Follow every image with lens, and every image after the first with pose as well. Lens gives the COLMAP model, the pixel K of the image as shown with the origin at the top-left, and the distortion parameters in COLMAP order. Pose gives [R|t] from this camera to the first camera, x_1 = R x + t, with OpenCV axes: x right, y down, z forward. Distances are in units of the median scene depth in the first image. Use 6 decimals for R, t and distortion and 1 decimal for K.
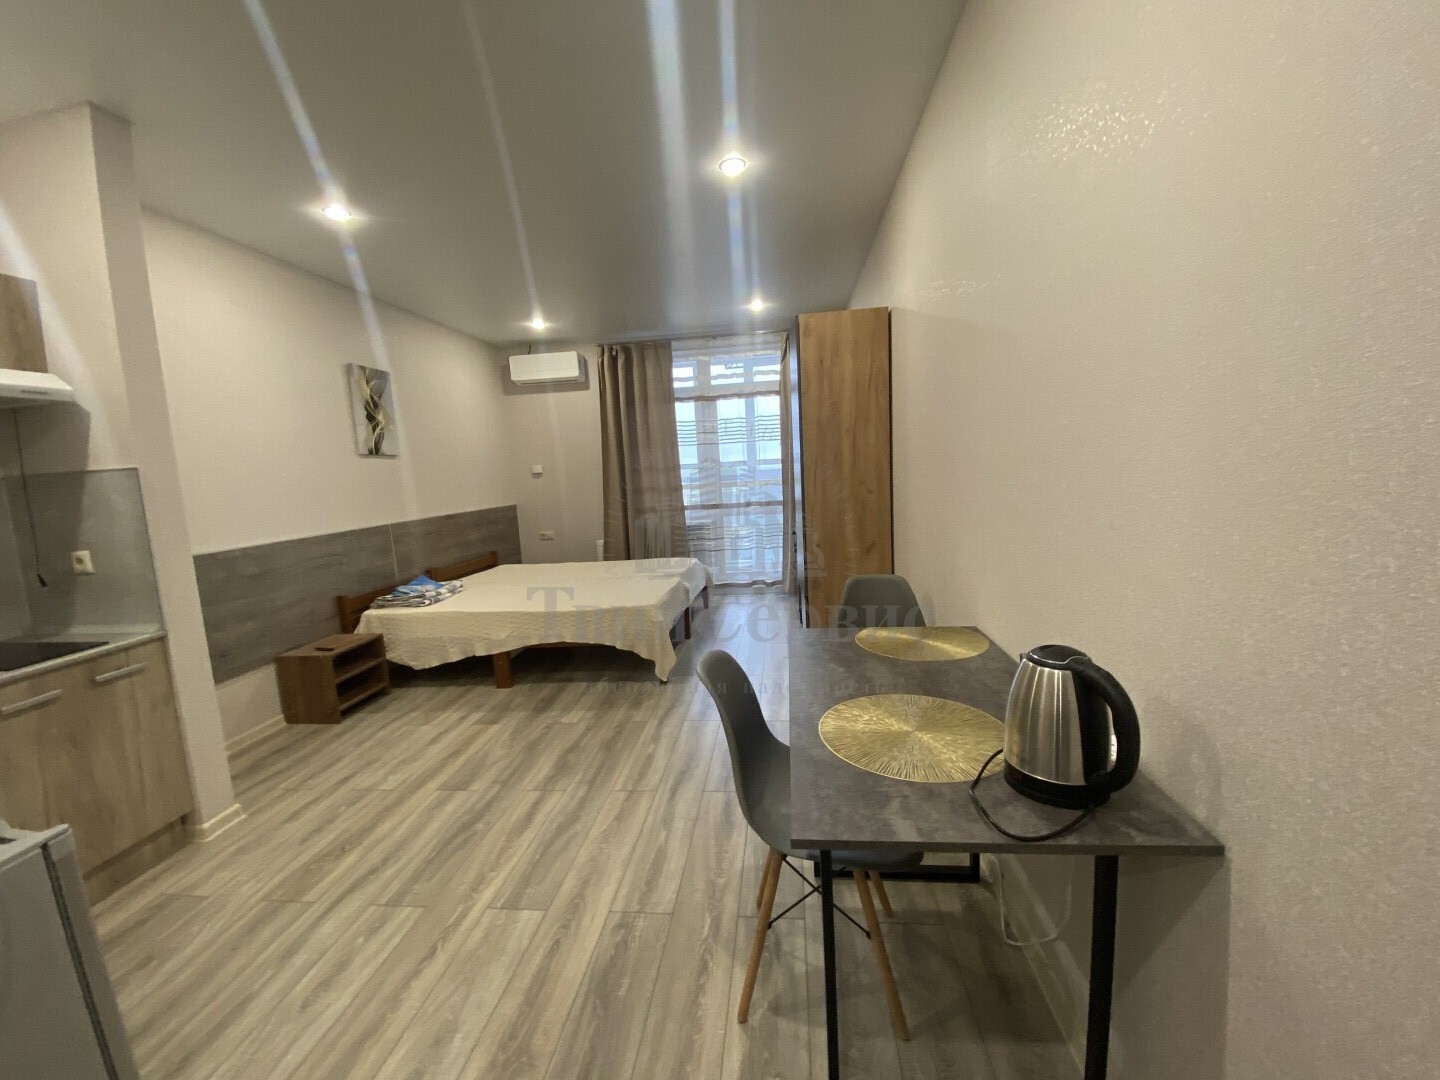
lens RADIAL K [[573.8, 0, 718.0], [0, 573.8, 546.6], [0, 0, 1]] dist [0.003158, -0.009998]
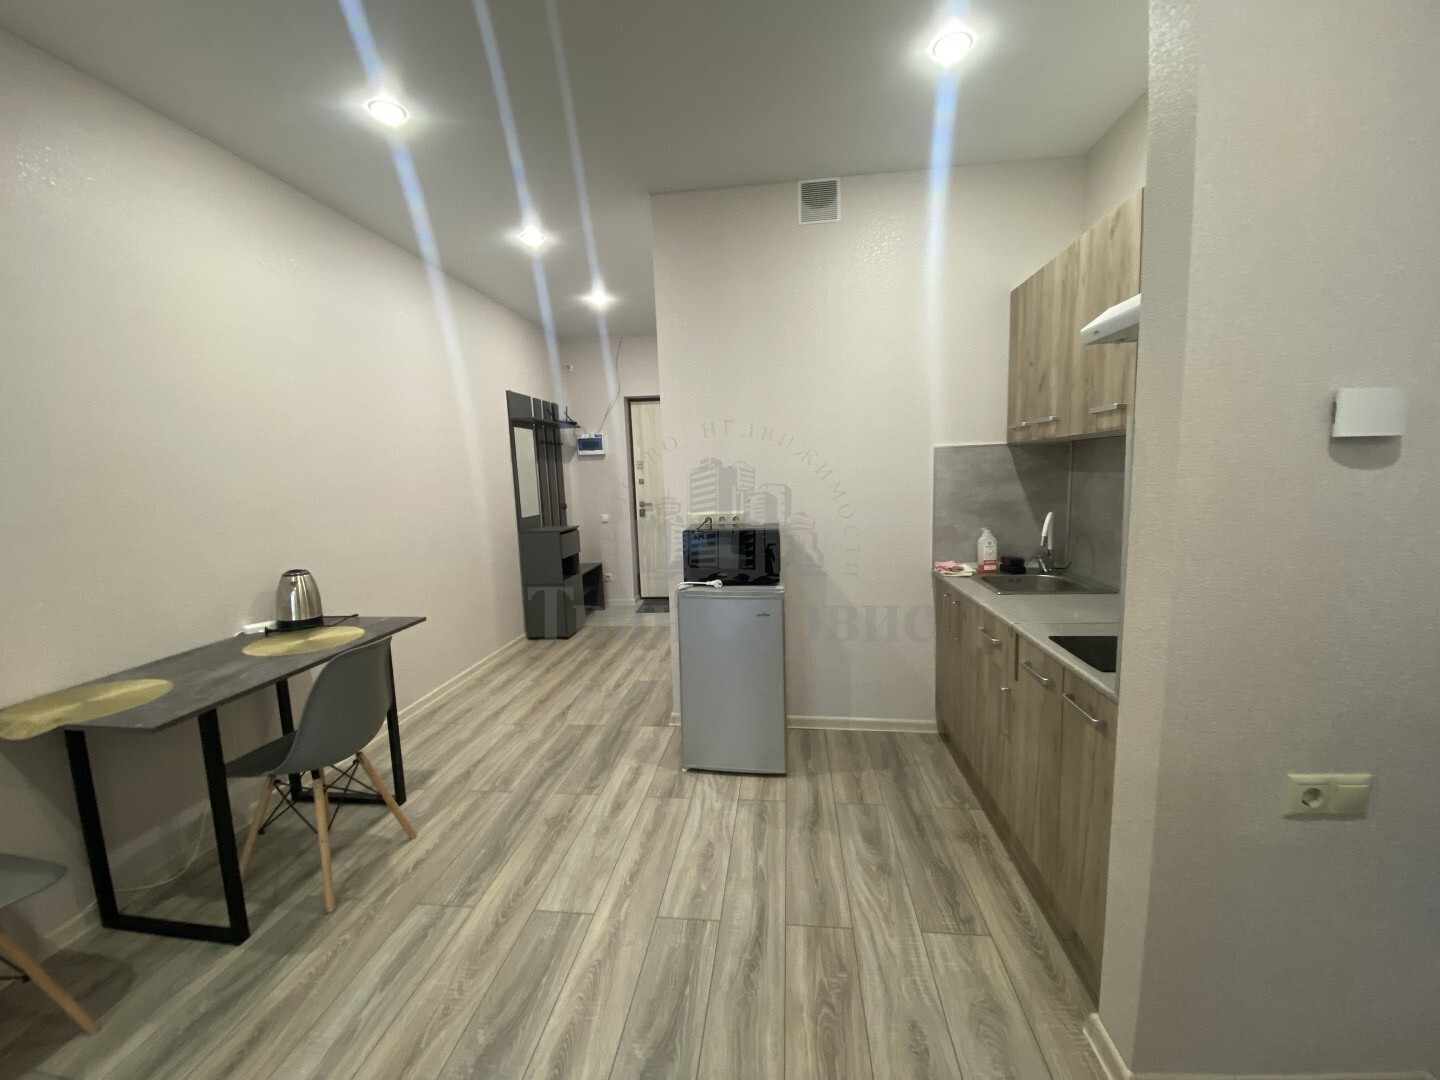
lens RADIAL K [[573.8, 0, 713.9], [0, 573.8, 543.7], [0, 0, 1]] dist [0.003158, -0.009998]
pose [[-0.996065, 0.086641, 0.018675, -0.359260], [0.088511, 0.961415, 0.260475, -0.118834], [0.004613, 0.261103, -0.965300, 0.942409]]
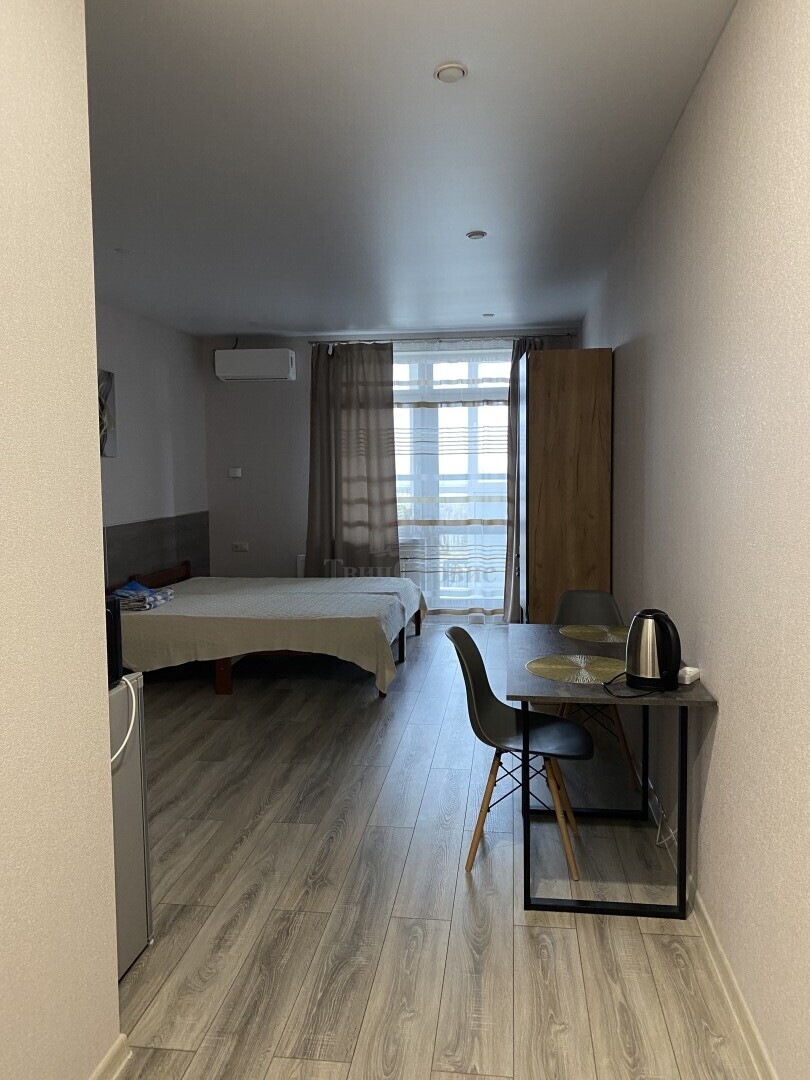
lens RADIAL K [[827.5, 0, 405.9], [0, 827.5, 534.5], [0, 0, 1]] dist [0.013099, -0.015545]
pose [[0.998999, 0.044029, -0.007842, -0.057377], [-0.044383, 0.997609, -0.052980, 0.030894], [0.005491, 0.053275, 0.998565, -0.491655]]
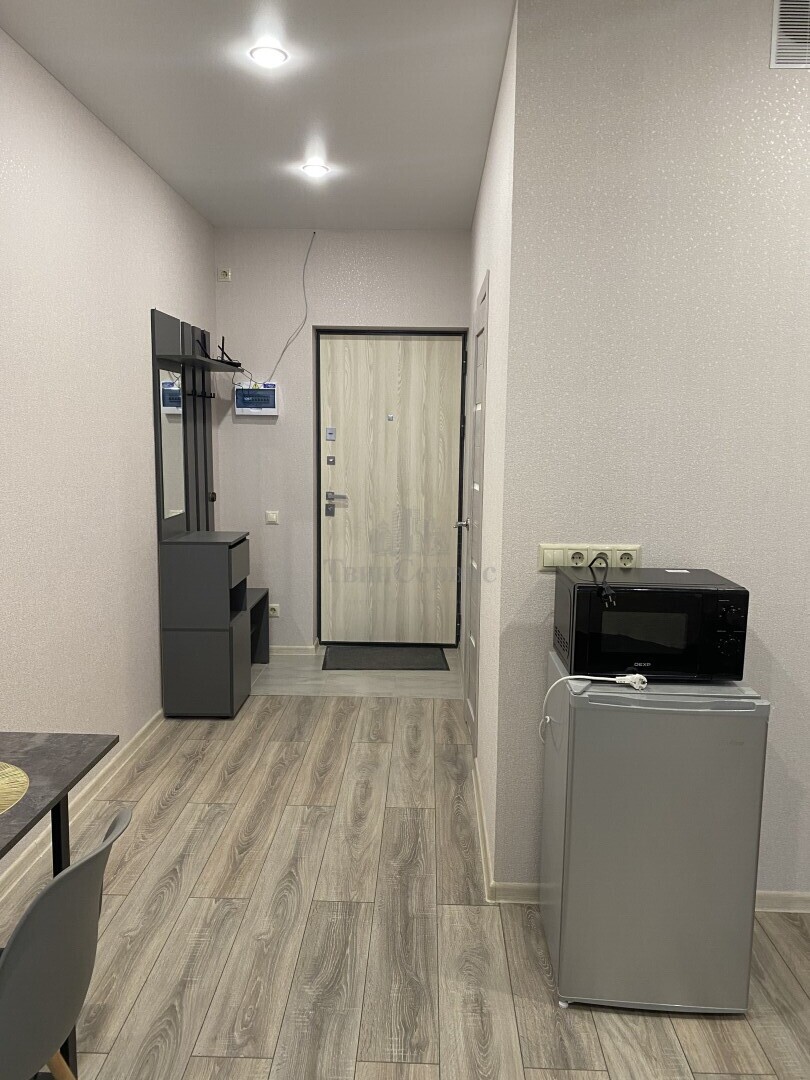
lens RADIAL K [[827.5, 0, 394.2], [0, 827.5, 532.4], [0, 0, 1]] dist [0.013099, -0.015545]
pose [[-0.996151, 0.053253, -0.069623, -0.125263], [0.032980, 0.963632, 0.265190, -0.151046], [0.081213, 0.261873, -0.961679, 0.784899]]
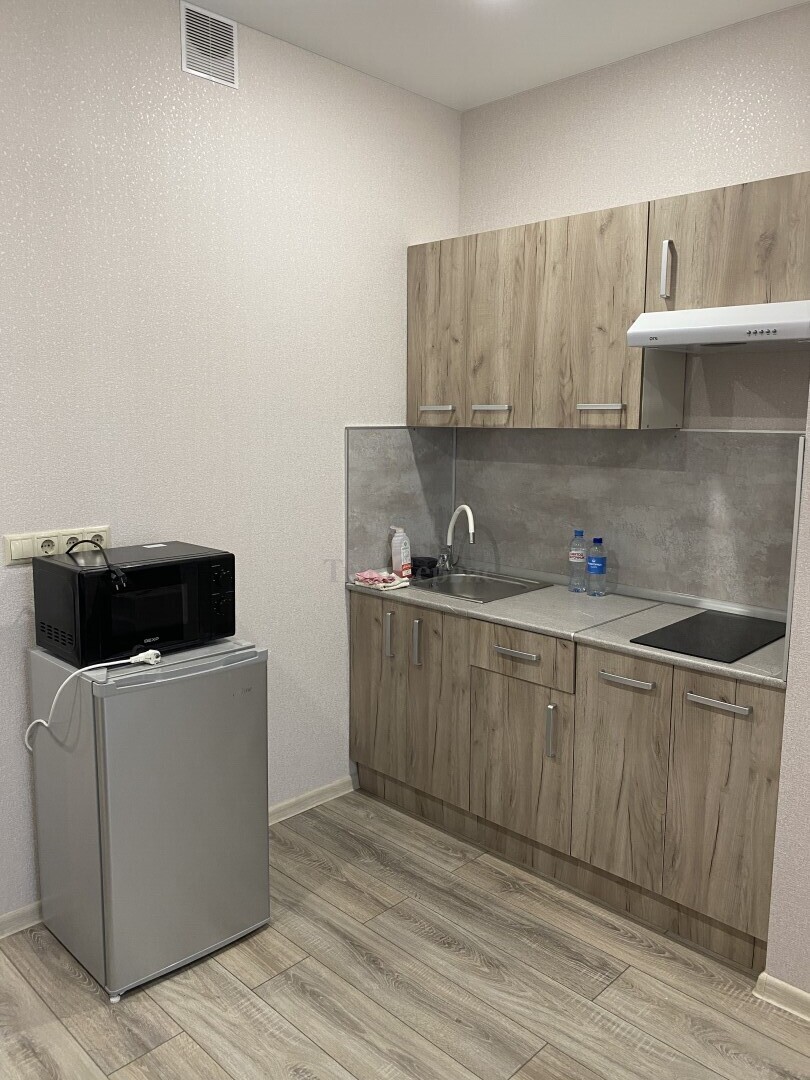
lens RADIAL K [[827.5, 0, 409.8], [0, 827.5, 535.4], [0, 0, 1]] dist [0.013099, -0.015545]
pose [[-0.614011, 0.166886, -0.771453, 0.006776], [-0.081925, 0.958638, 0.272585, -0.150268], [0.785034, 0.230571, -0.574942, 0.729241]]
